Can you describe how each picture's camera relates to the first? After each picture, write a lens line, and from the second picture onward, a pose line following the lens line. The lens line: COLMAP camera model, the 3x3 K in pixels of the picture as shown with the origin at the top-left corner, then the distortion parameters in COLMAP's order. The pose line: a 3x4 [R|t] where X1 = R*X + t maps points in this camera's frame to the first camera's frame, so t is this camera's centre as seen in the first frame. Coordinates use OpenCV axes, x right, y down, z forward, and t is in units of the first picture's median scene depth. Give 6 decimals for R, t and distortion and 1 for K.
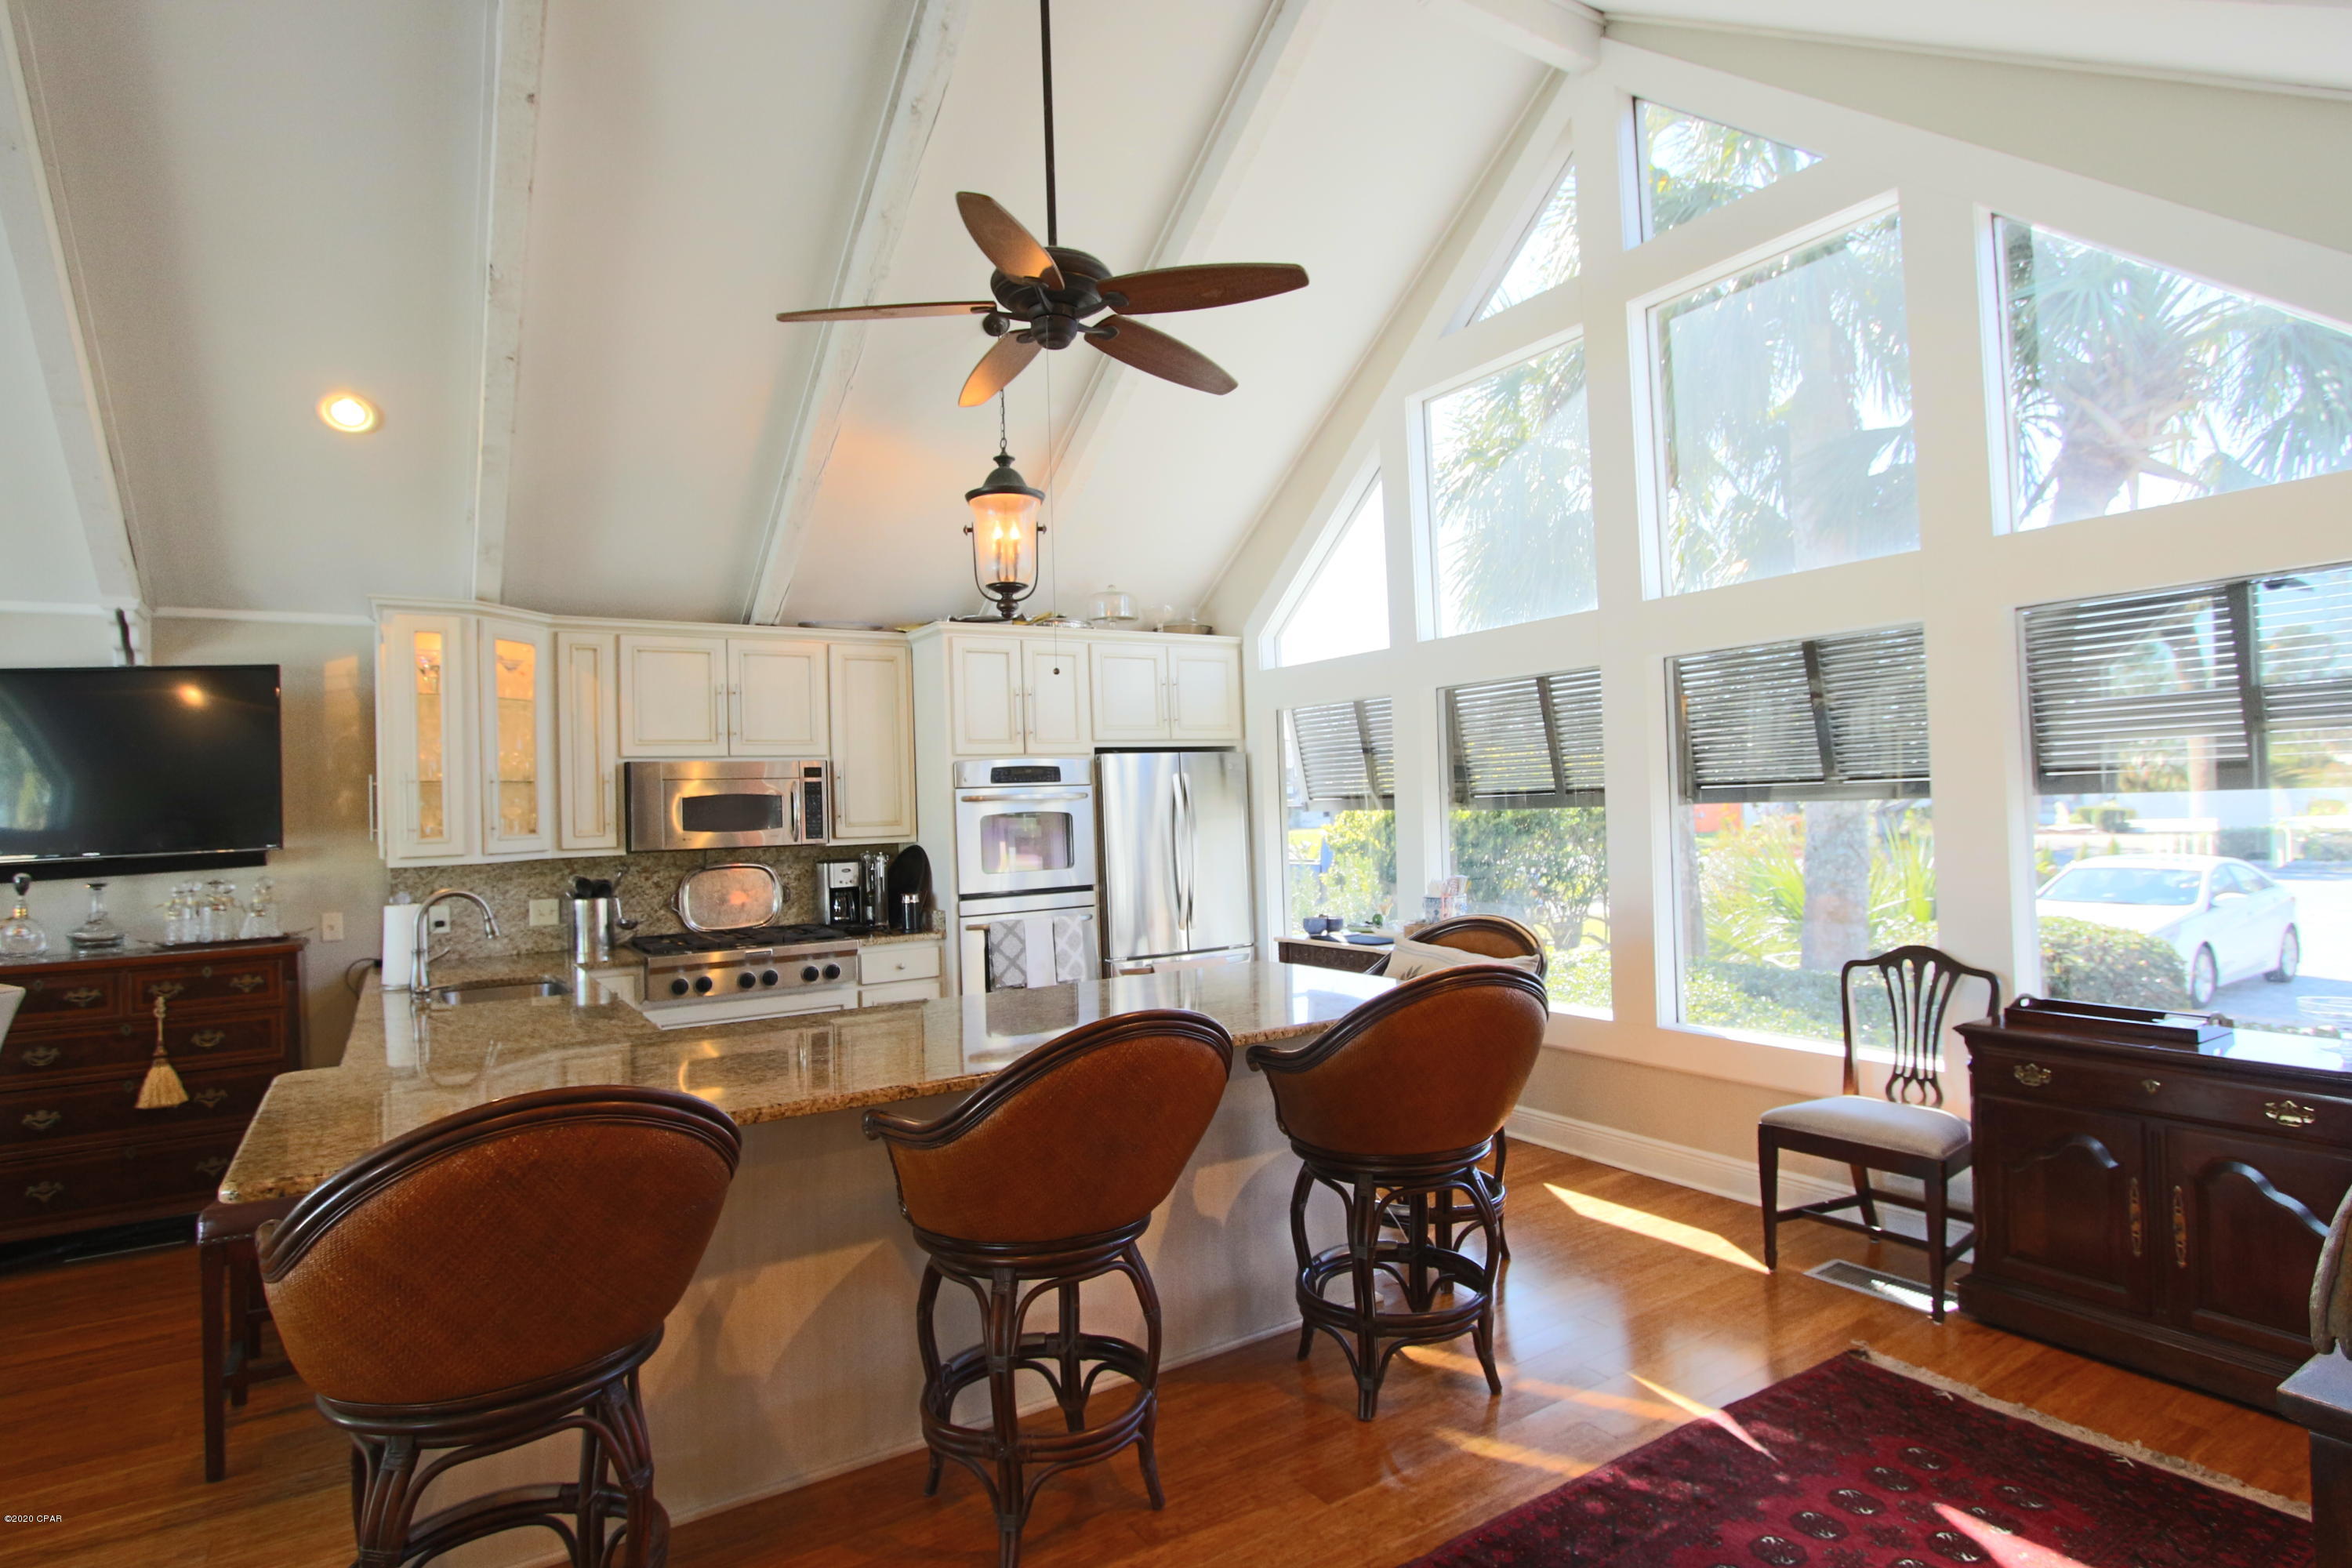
lens RADIAL K [[1212.8, 0, 1176.4], [0, 1212.8, 782.9], [0, 0, 1]] dist [-0.018480, 0.001159]
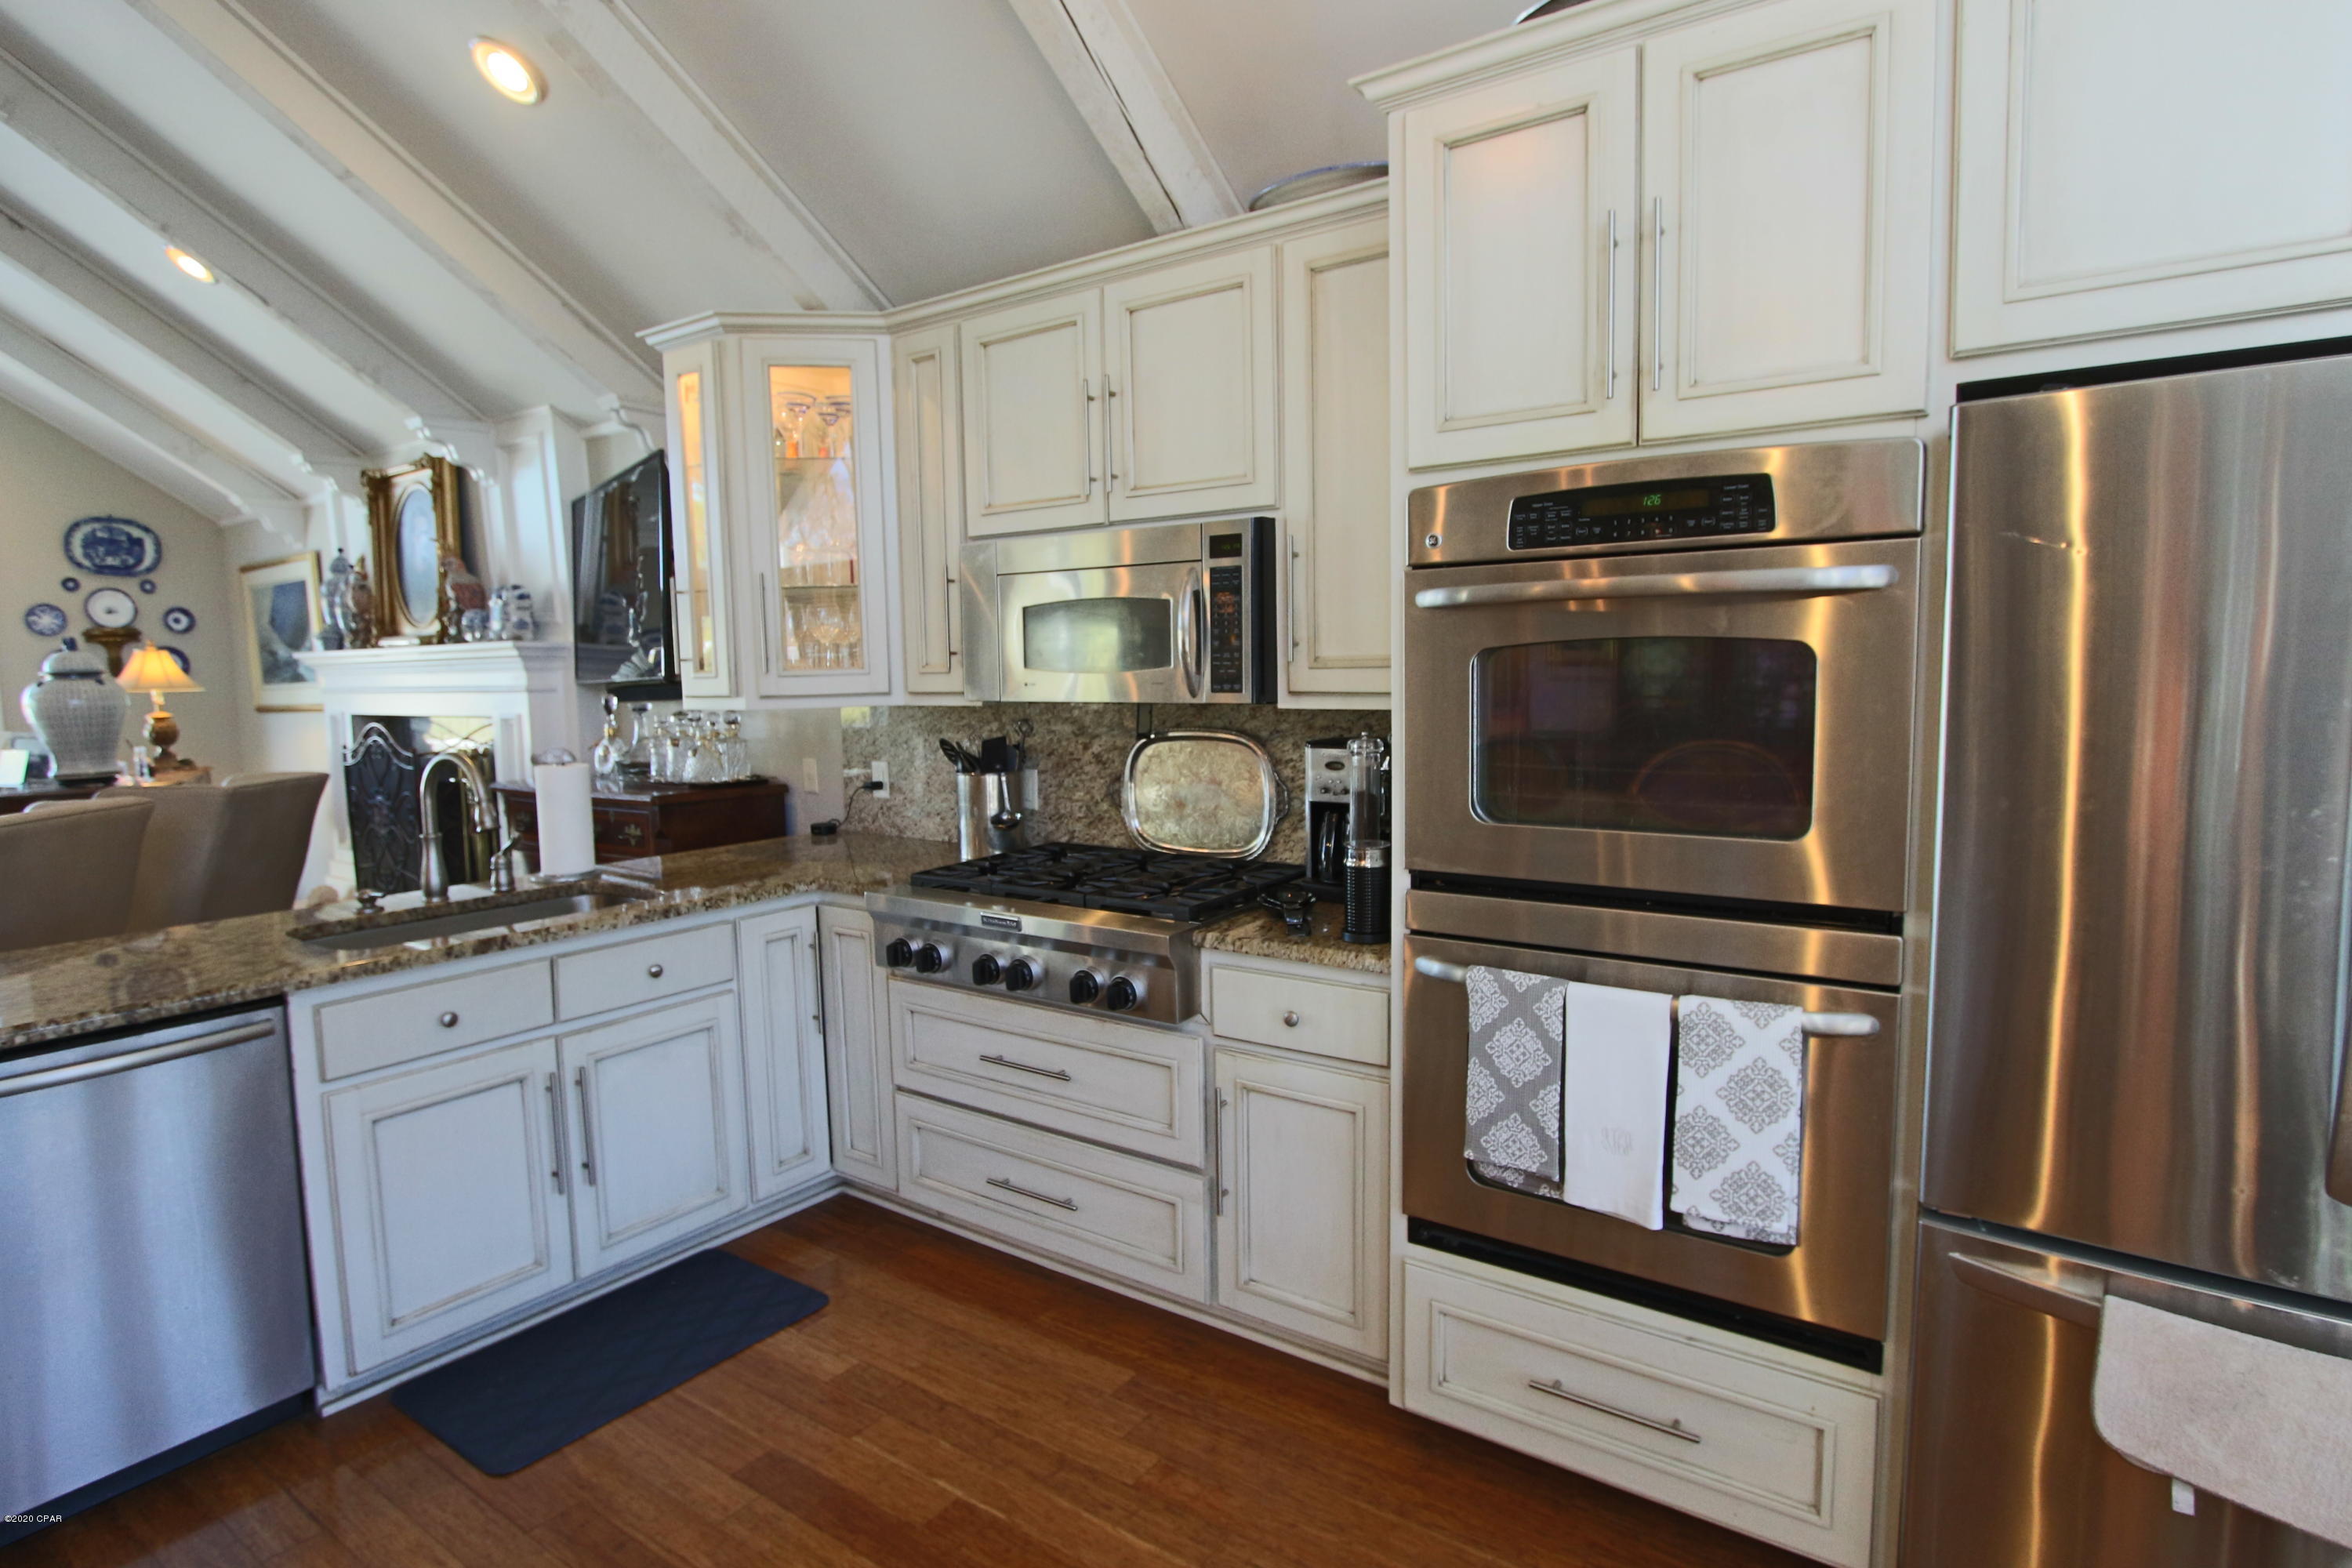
lens RADIAL K [[1212.8, 0, 1176.4], [0, 1212.8, 782.9], [0, 0, 1]] dist [-0.018480, 0.001159]
pose [[0.368950, 0.118614, -0.921849, 0.124587], [0.024321, 0.990252, 0.137149, 0.016651], [0.929131, -0.073022, 0.362469, 0.822424]]
